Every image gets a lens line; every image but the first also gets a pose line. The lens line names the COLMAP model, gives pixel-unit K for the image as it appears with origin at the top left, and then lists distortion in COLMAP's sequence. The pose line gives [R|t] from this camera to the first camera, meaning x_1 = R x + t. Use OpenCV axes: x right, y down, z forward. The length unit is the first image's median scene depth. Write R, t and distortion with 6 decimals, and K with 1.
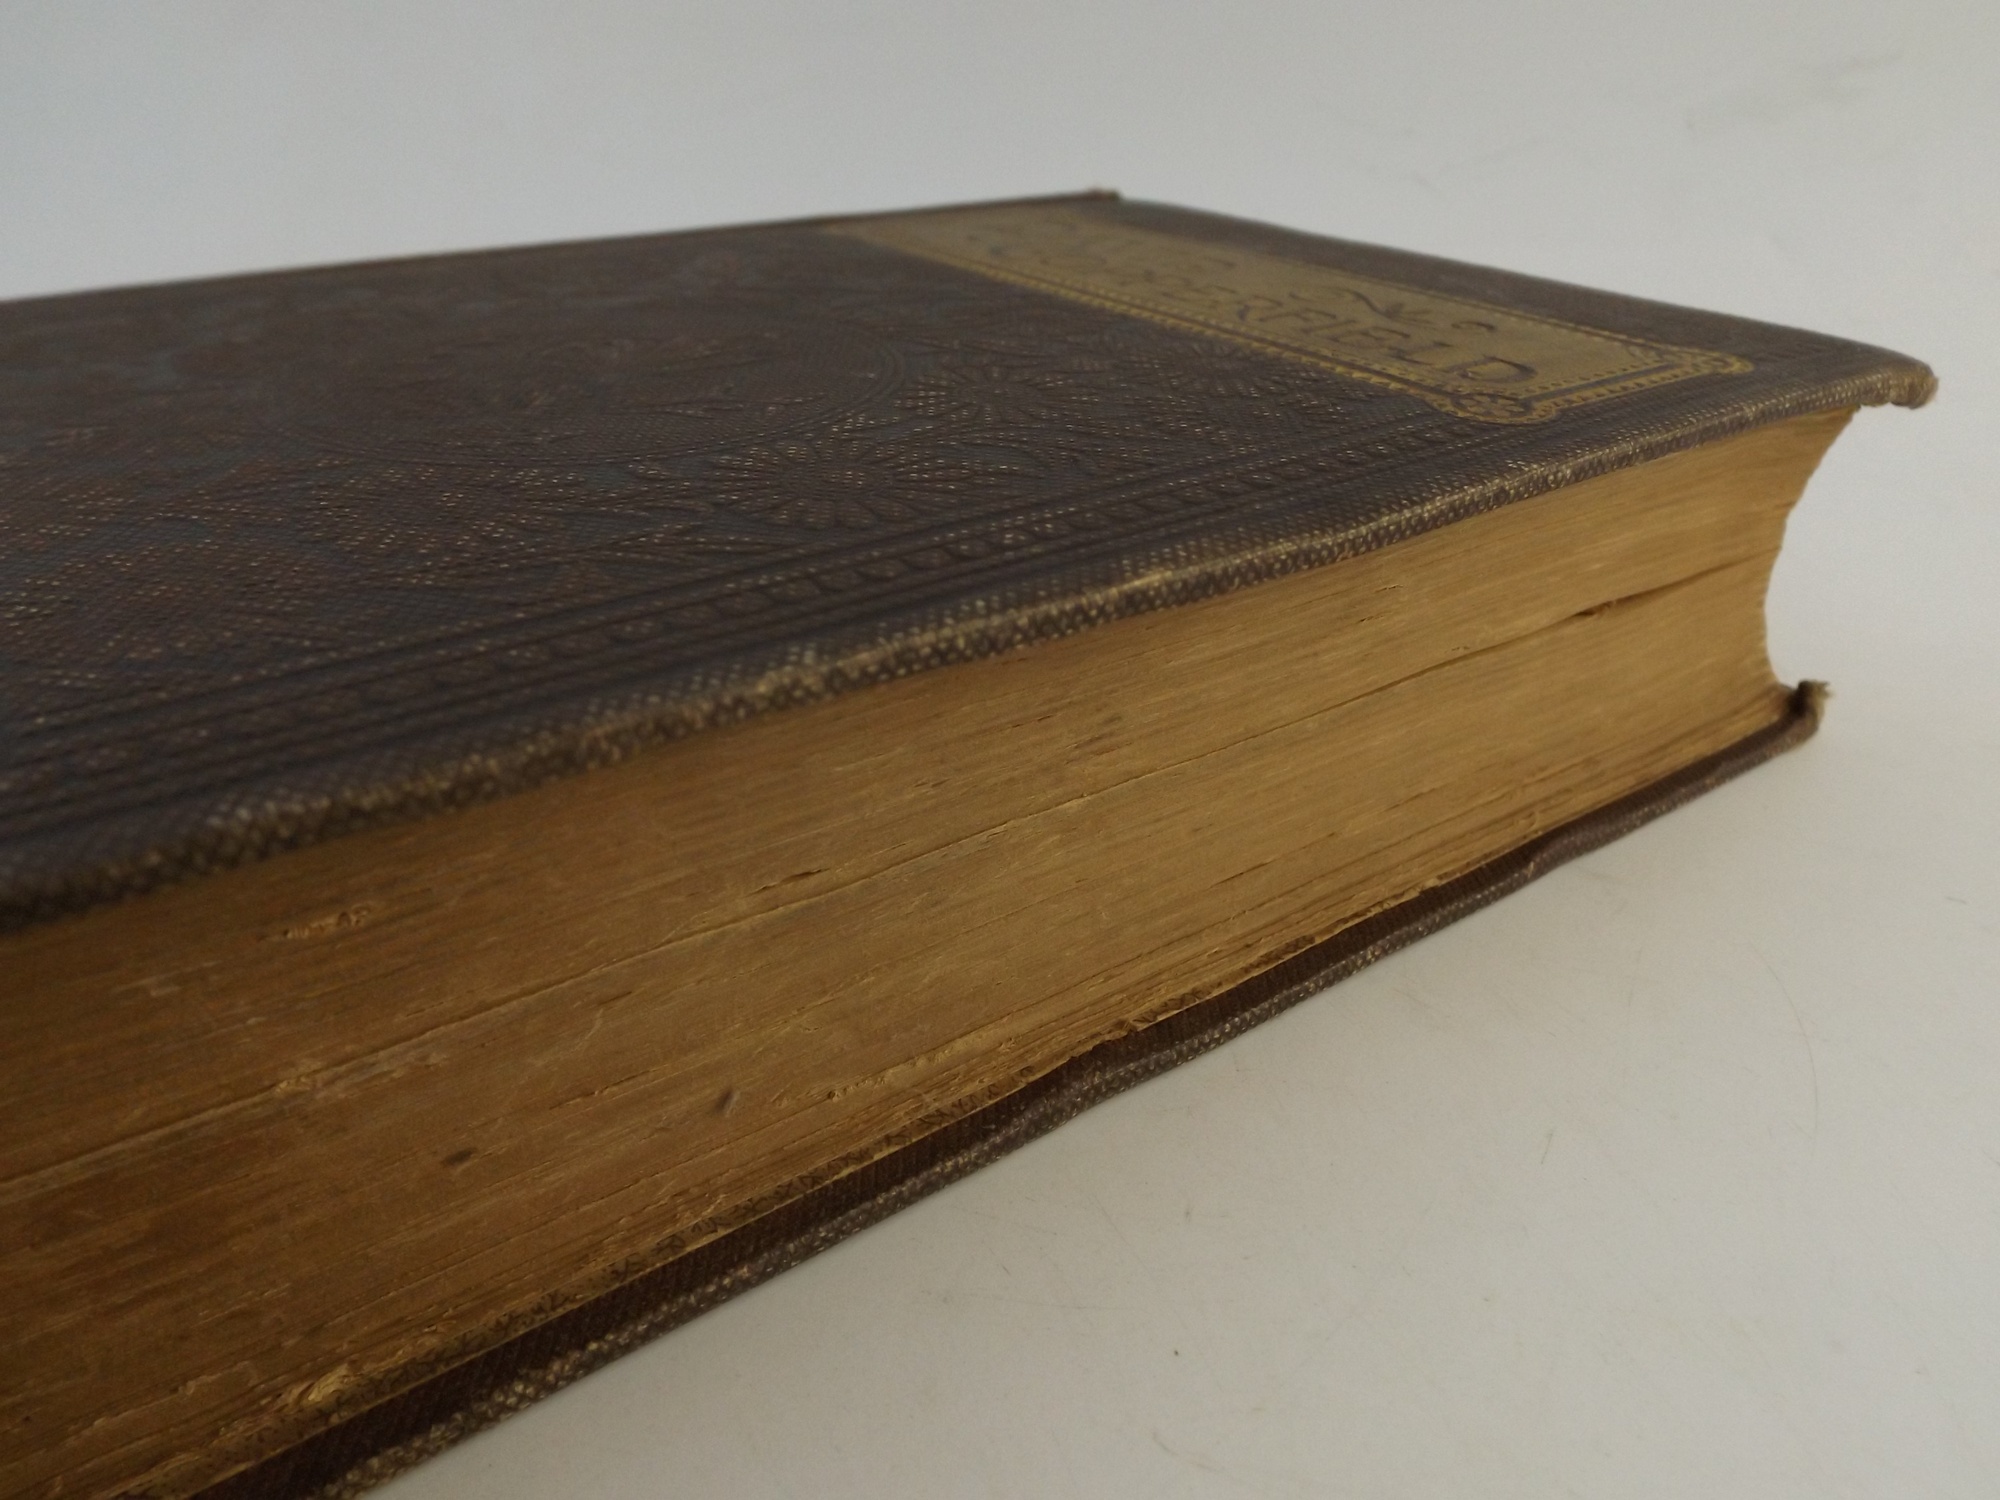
lens RADIAL K [[1451.6, 0, 1000.3], [0, 1451.6, 646.0], [0, 0, 1]] dist [-0.000131, -0.006644]
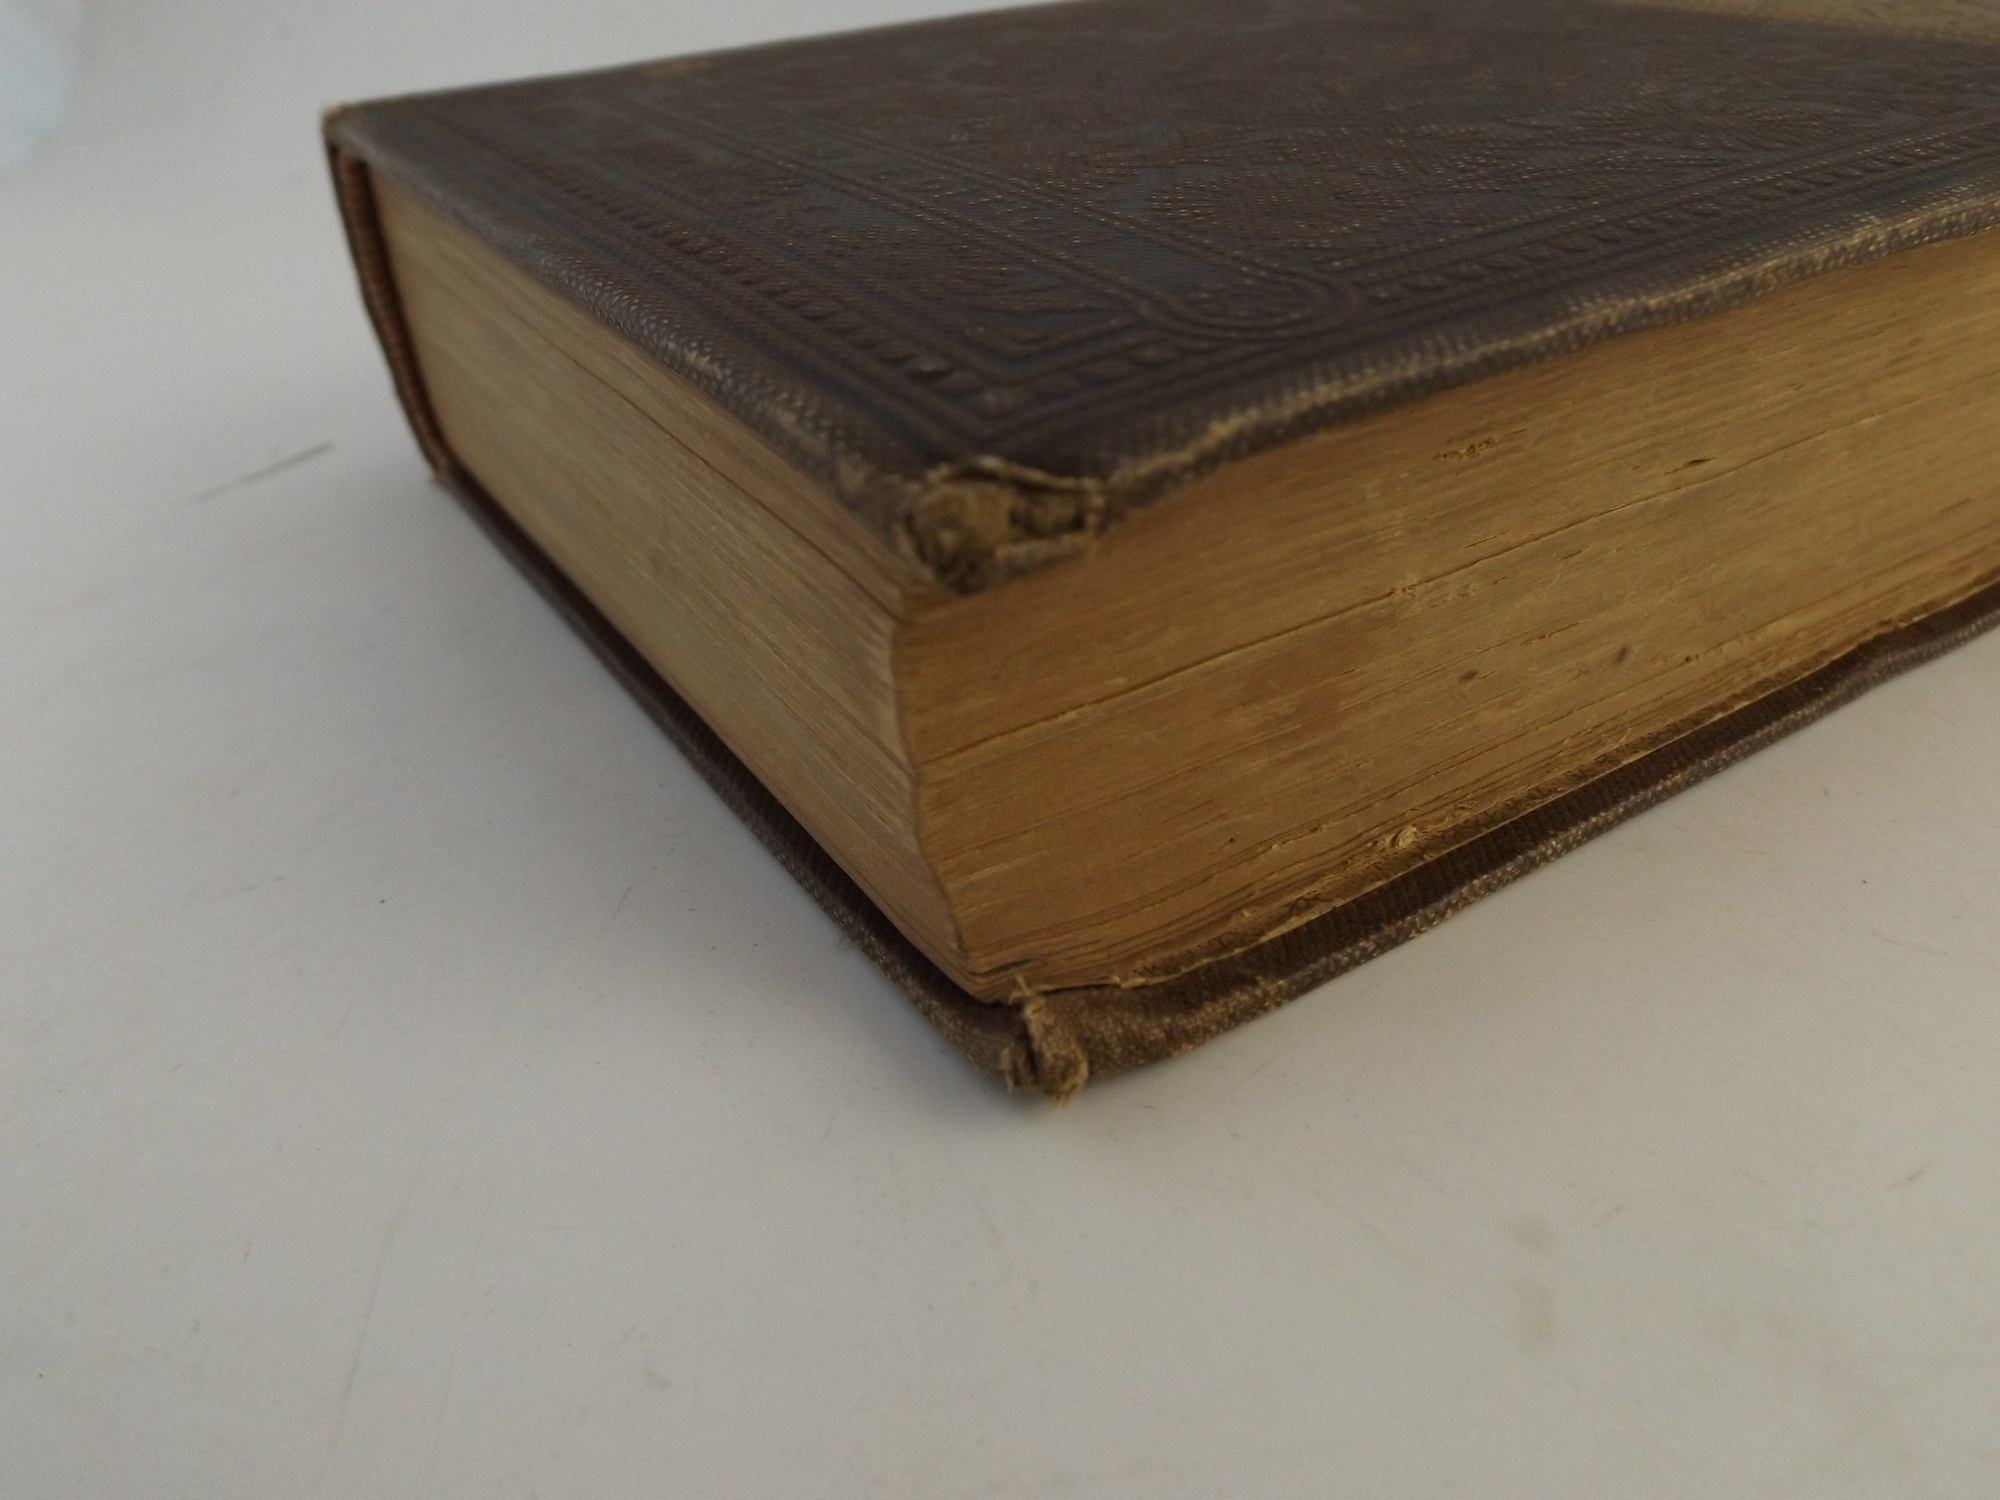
lens RADIAL K [[1527.6, 0, 1000.0], [0, 1527.6, 750.0], [0, 0, 1]] dist [0.083038, -0.084851]
pose [[0.999523, -0.002038, -0.030828, -0.661099], [0.006908, 0.987302, 0.158705, 0.186867], [0.030113, -0.158842, 0.986845, -0.272815]]
